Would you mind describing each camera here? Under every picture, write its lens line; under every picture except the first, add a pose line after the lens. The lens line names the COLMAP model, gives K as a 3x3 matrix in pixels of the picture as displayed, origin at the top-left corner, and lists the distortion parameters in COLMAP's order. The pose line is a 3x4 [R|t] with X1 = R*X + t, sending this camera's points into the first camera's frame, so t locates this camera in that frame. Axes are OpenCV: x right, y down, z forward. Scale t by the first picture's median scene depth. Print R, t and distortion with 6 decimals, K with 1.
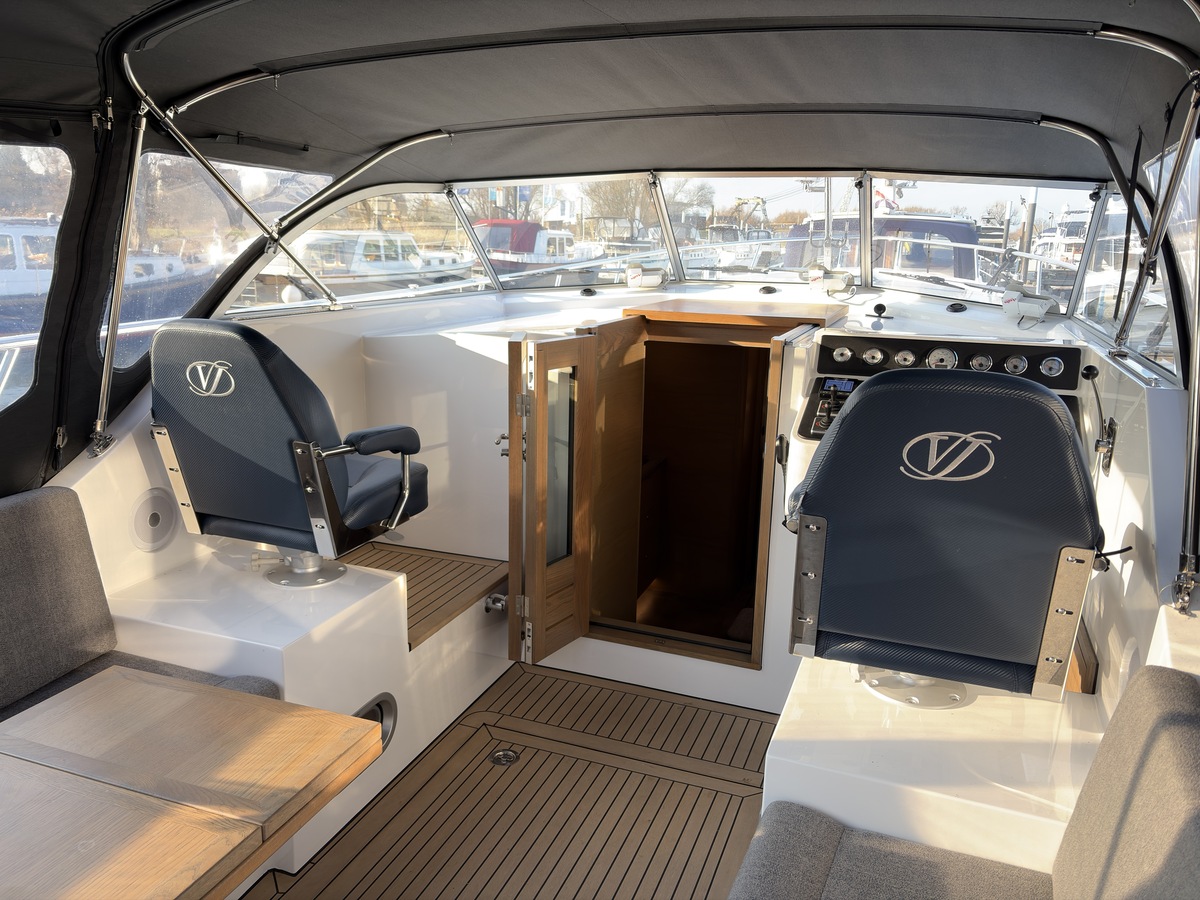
lens RADIAL K [[909.1, 0, 601.0], [0, 909.1, 442.1], [0, 0, 1]] dist [0.040063, -0.030168]
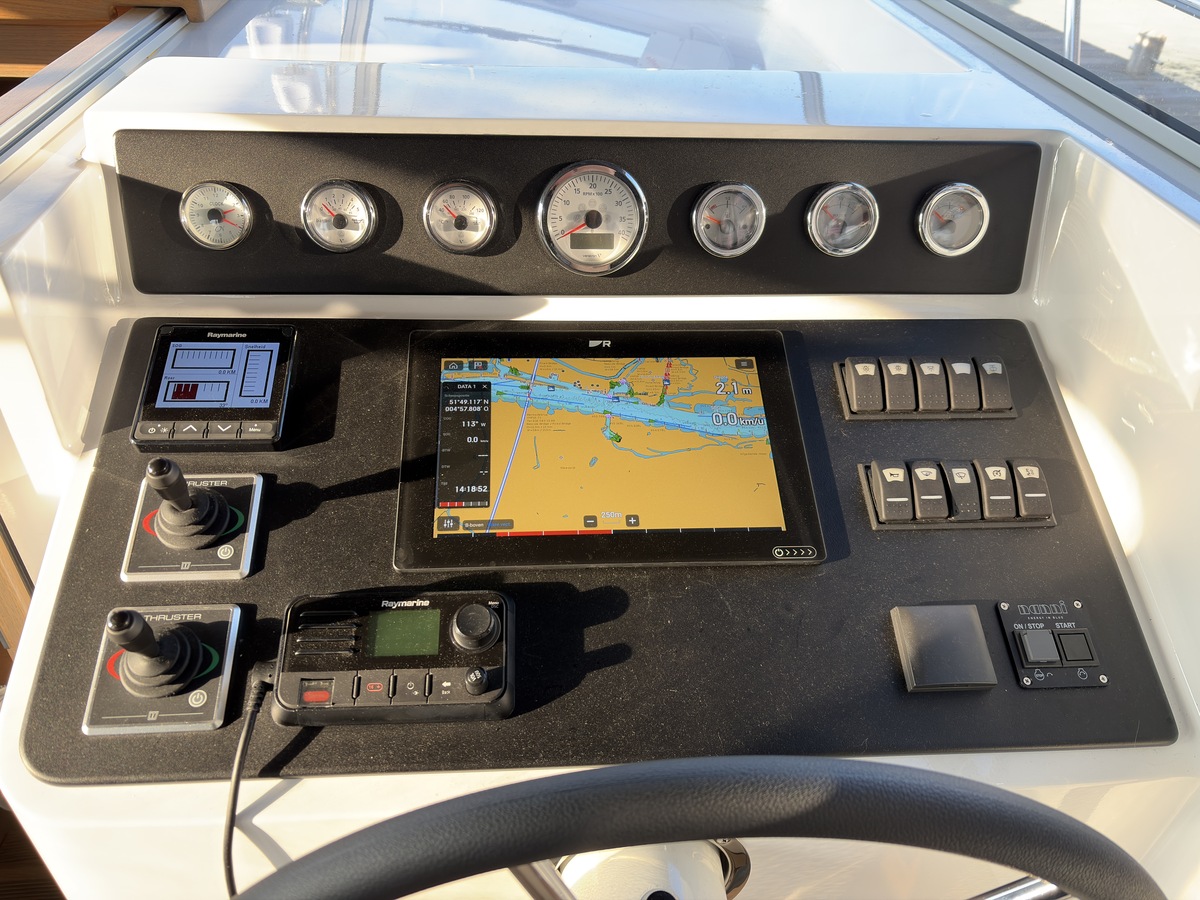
lens RADIAL K [[909.1, 0, 598.0], [0, 909.1, 451.6], [0, 0, 1]] dist [0.040063, -0.030168]
pose [[0.896535, -0.159706, 0.413181, 0.245300], [0.097467, 0.981008, 0.167699, -0.064663], [-0.432117, -0.110076, 0.895075, 0.728390]]
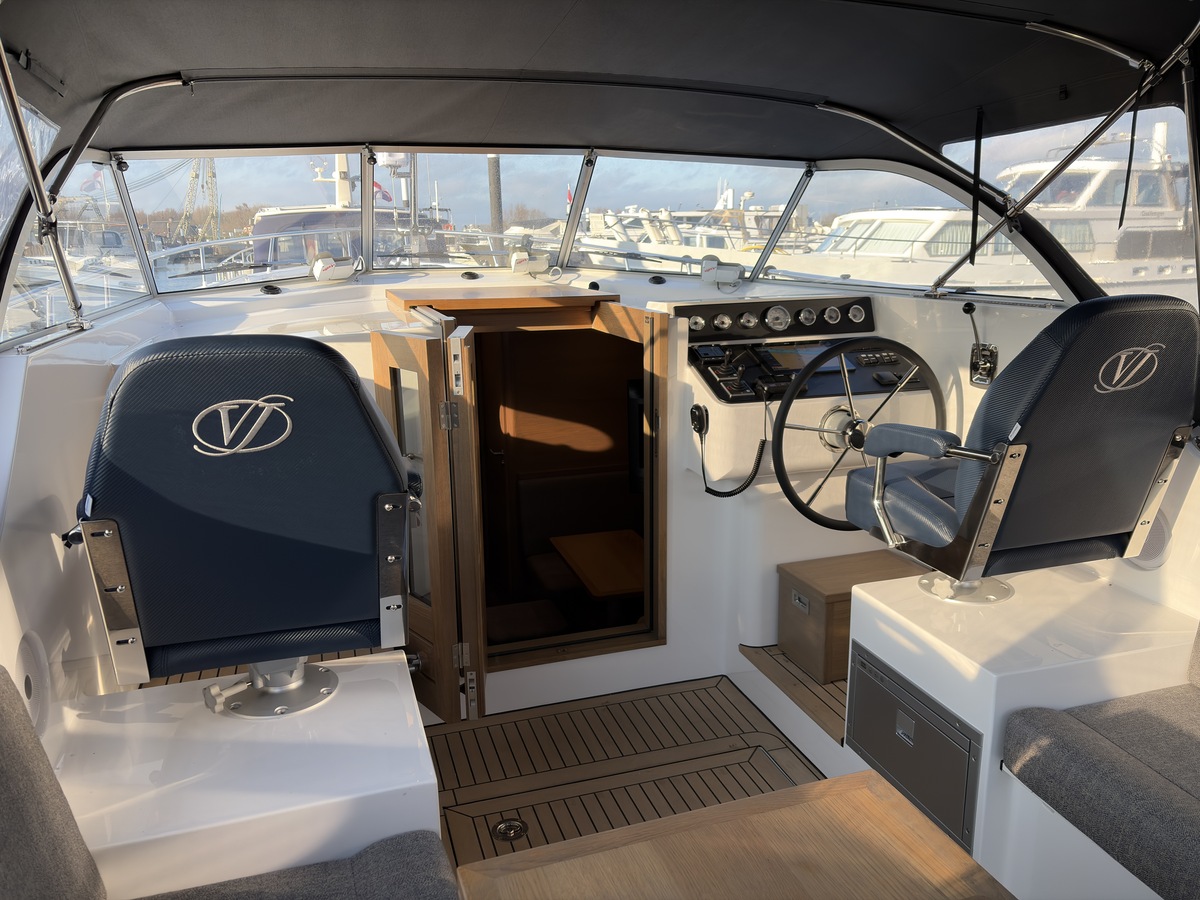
lens RADIAL K [[909.1, 0, 600.7], [0, 909.1, 457.3], [0, 0, 1]] dist [0.040063, -0.030168]
pose [[0.780272, -0.178297, 0.599488, -0.470528], [0.169449, 0.982921, 0.071787, -0.038707], [-0.602049, 0.045569, 0.797158, 0.250293]]
